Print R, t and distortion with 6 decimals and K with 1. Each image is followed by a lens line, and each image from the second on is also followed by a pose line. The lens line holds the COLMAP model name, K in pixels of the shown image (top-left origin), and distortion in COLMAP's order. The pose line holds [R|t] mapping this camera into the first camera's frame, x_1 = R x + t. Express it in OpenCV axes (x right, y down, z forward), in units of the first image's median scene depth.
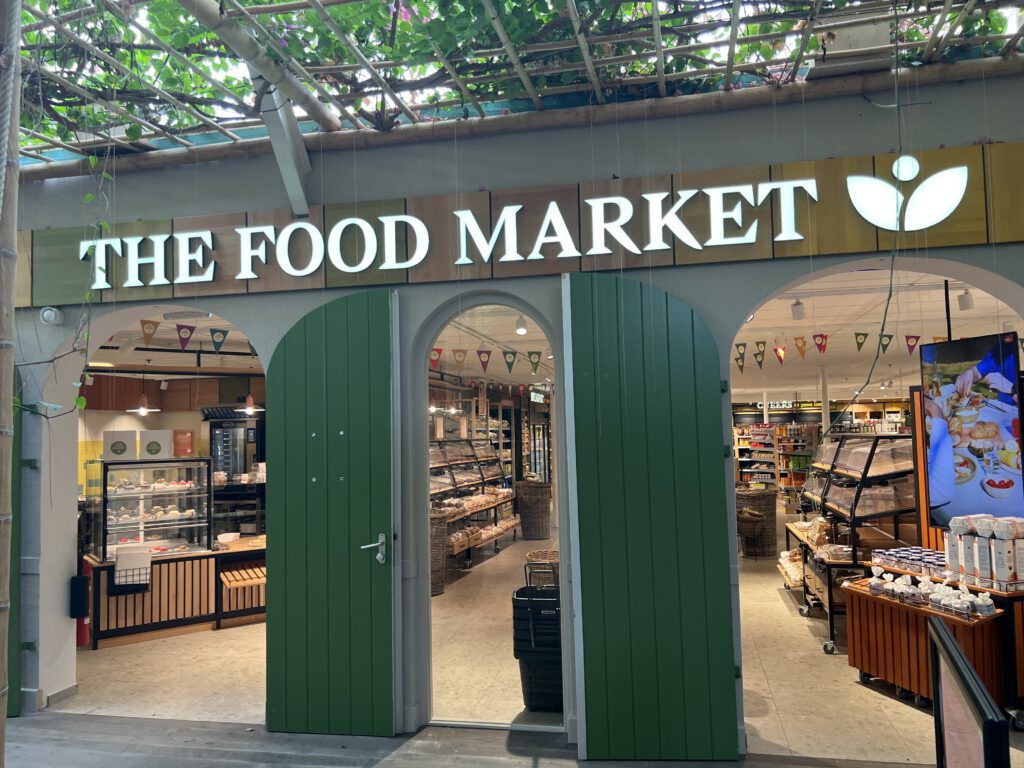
lens RADIAL K [[771.4, 0, 515.4], [0, 771.4, 386.6], [0, 0, 1]] dist [0.043421, -0.053239]
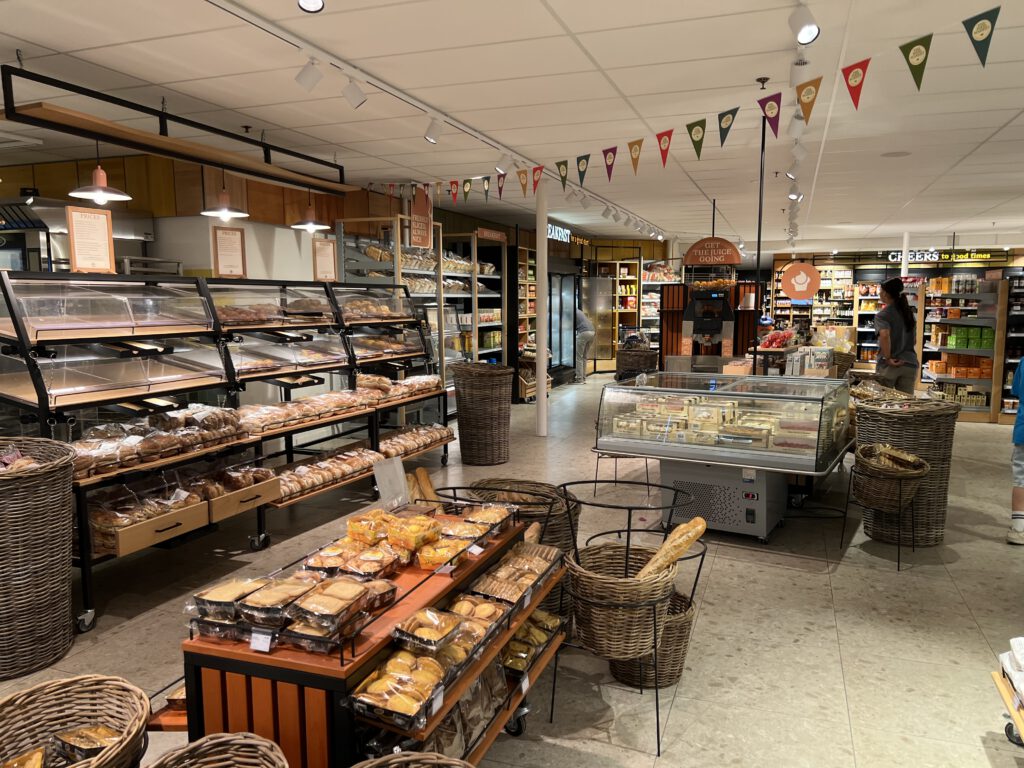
lens RADIAL K [[771.4, 0, 513.7], [0, 771.4, 387.2], [0, 0, 1]] dist [0.043421, -0.053239]
pose [[0.991537, 0.031498, -0.125944, 0.288141], [-0.008748, 0.984126, 0.177255, 0.097252], [0.129528, -0.174653, 0.976073, 1.094483]]
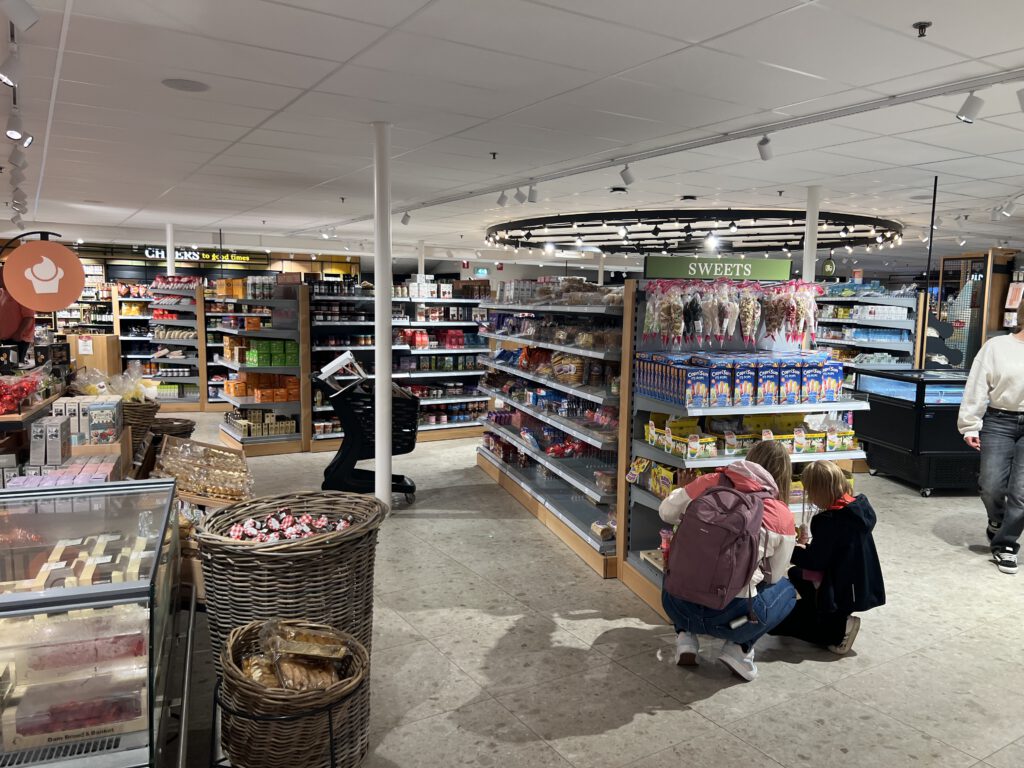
lens RADIAL K [[771.4, 0, 527.8], [0, 771.4, 385.0], [0, 0, 1]] dist [0.043421, -0.053239]
pose [[0.707557, -0.042495, 0.705377, 0.400207], [-0.074925, 0.988052, 0.134681, 0.118623], [-0.702673, -0.148145, 0.695919, 1.625593]]
